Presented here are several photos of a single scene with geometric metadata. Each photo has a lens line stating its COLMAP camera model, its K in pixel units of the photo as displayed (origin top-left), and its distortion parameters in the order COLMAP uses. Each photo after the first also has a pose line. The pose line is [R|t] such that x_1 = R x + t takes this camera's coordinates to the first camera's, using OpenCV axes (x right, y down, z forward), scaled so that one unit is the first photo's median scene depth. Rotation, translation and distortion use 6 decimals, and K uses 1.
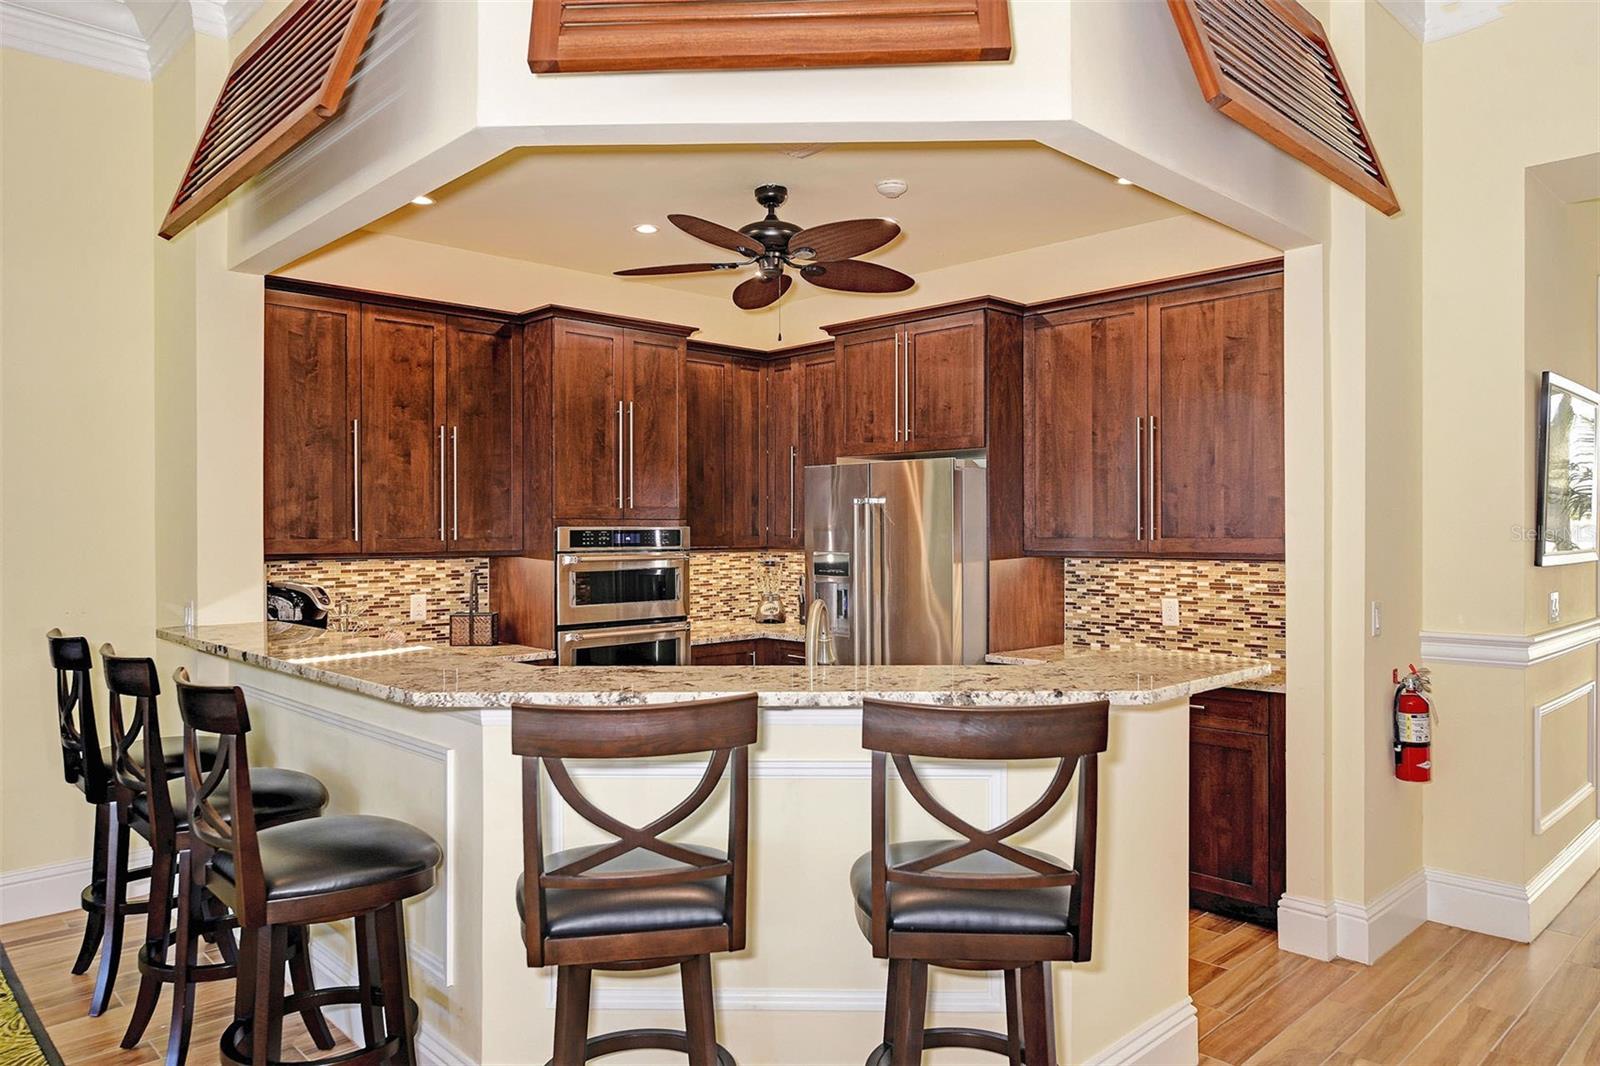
lens RADIAL K [[1056.5, 0, 800.0], [0, 1056.5, 533.0], [0, 0, 1]] dist [0.002110, -0.000513]
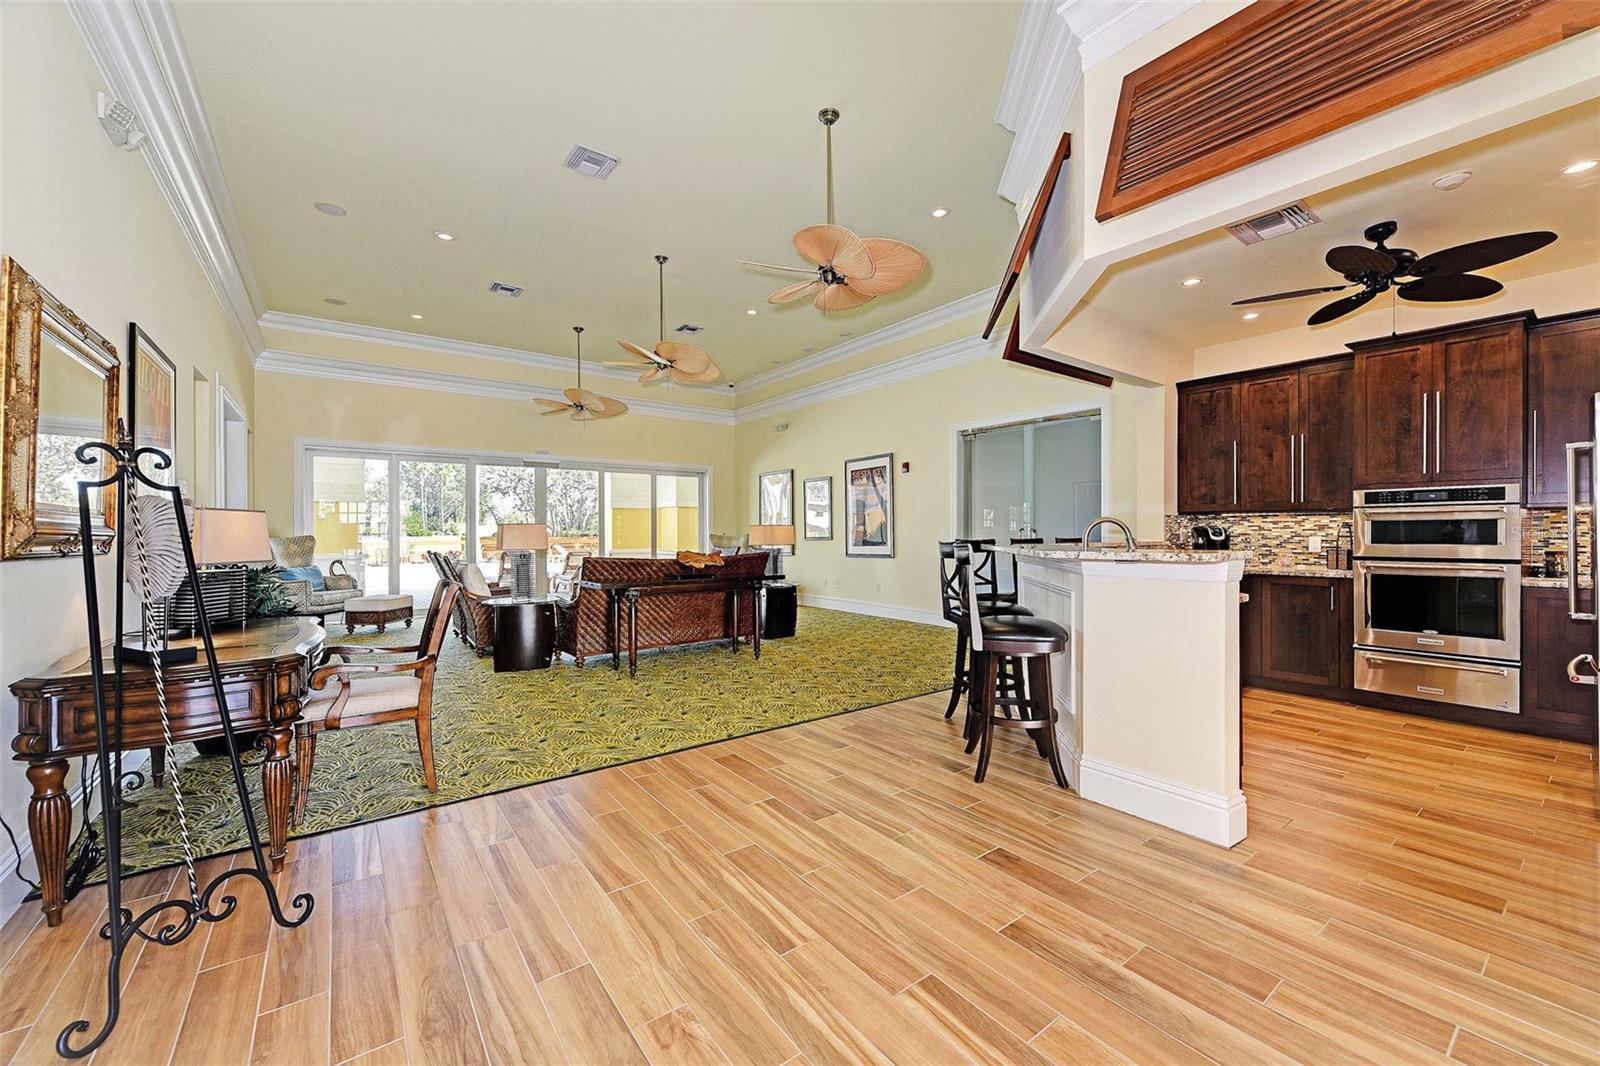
lens RADIAL K [[637.3, 0, 800.0], [0, 637.3, 533.0], [0, 0, 1]] dist [0.014856, 0.000069]
pose [[-0.114355, 0.002883, -0.993436, 0.765525], [-0.003558, 0.999988, 0.003312, 0.054181], [0.993434, 0.003914, -0.114343, 0.323755]]
